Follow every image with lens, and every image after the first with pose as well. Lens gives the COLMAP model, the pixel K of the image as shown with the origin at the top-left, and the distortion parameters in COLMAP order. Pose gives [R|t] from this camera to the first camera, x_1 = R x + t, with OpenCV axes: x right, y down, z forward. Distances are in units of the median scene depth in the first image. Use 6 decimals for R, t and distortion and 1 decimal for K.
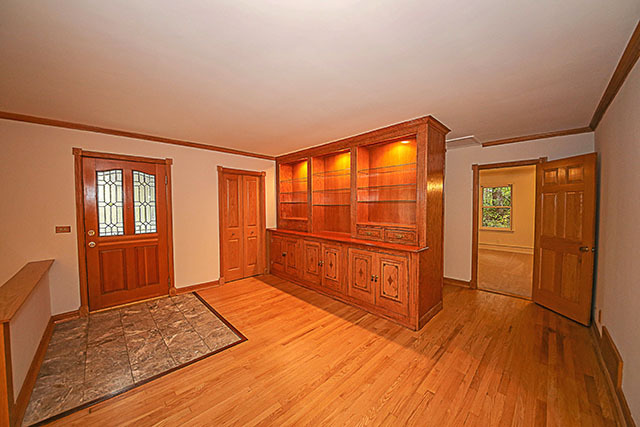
lens RADIAL K [[230.1, 0, 320.0], [0, 230.1, 213.5], [0, 0, 1]] dist [-0.022289, -0.000268]
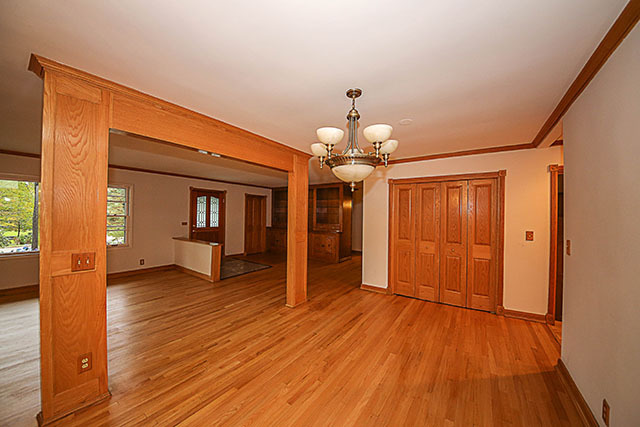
lens RADIAL K [[230.1, 0, 320.0], [0, 230.1, 213.5], [0, 0, 1]] dist [-0.022289, -0.000268]
pose [[0.985635, 0.014304, 0.168283, -0.176159], [-0.007995, 0.999242, -0.038109, 0.037989], [-0.168701, 0.036217, 0.985002, -1.205401]]
